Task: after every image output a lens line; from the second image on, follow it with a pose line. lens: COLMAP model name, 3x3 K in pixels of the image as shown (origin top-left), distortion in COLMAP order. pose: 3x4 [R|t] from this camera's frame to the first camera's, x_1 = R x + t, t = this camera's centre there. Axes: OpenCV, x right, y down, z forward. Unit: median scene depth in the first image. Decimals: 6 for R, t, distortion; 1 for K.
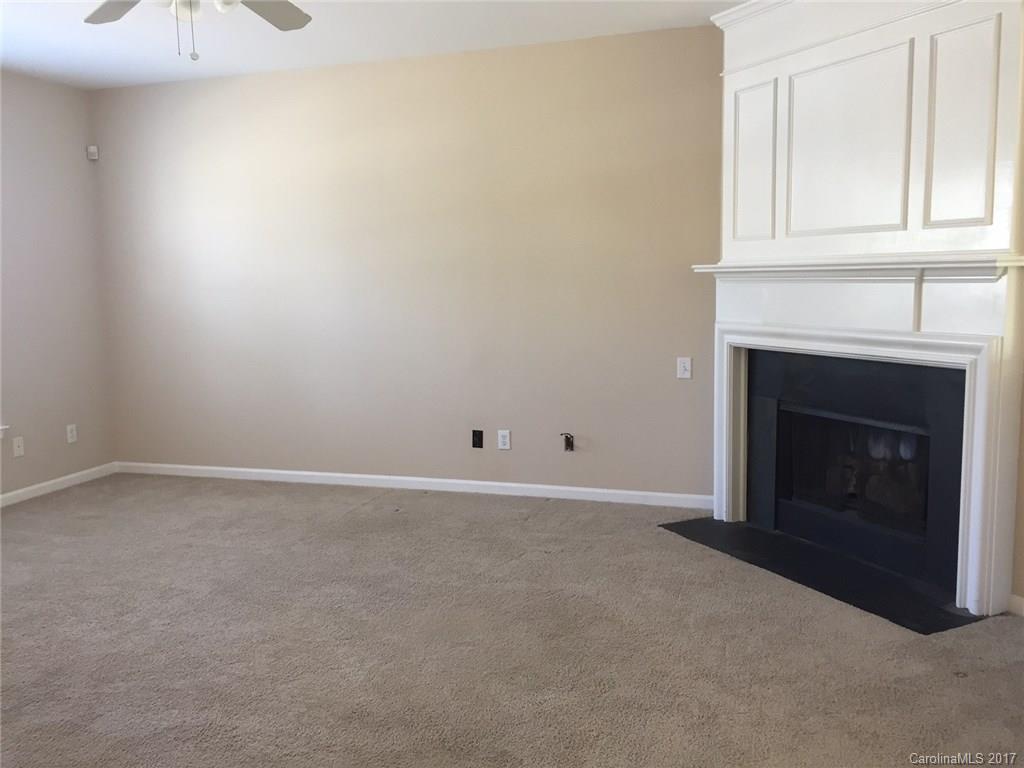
lens RADIAL K [[873.5, 0, 515.6], [0, 873.5, 382.6], [0, 0, 1]] dist [0.049042, -0.067739]
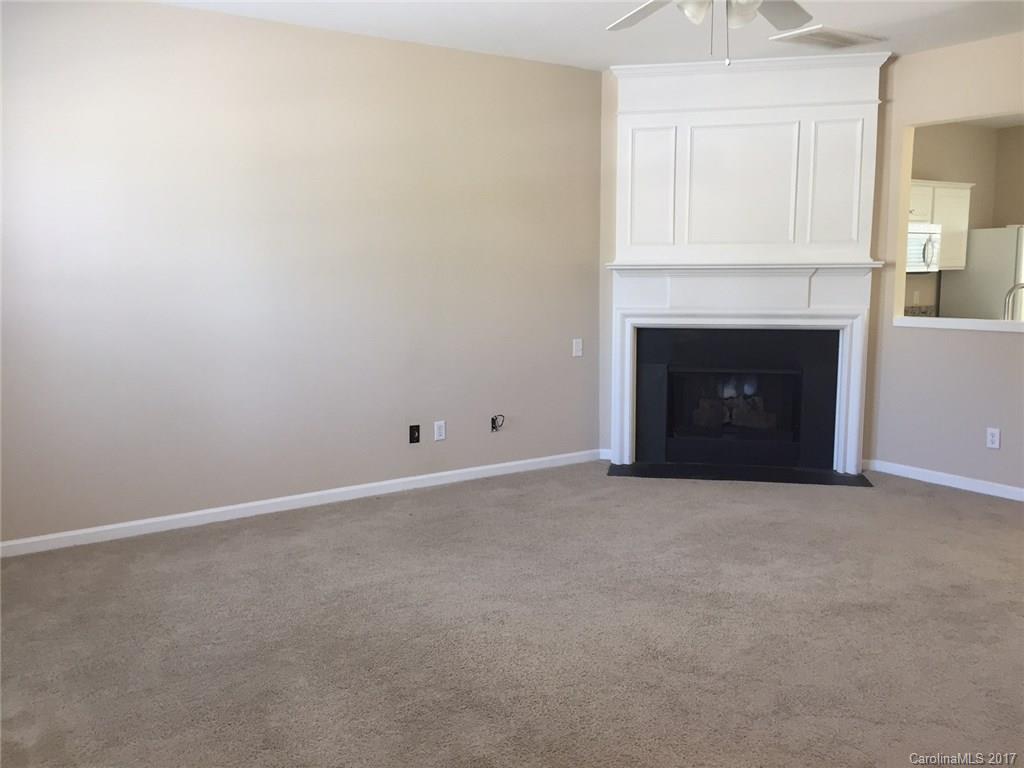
lens RADIAL K [[873.5, 0, 517.3], [0, 873.5, 385.2], [0, 0, 1]] dist [0.049042, -0.067739]
pose [[0.584415, -0.081931, 0.807308, -0.894340], [0.089354, 0.995337, 0.036329, -0.017693], [-0.806520, 0.050905, 0.589011, 0.383557]]
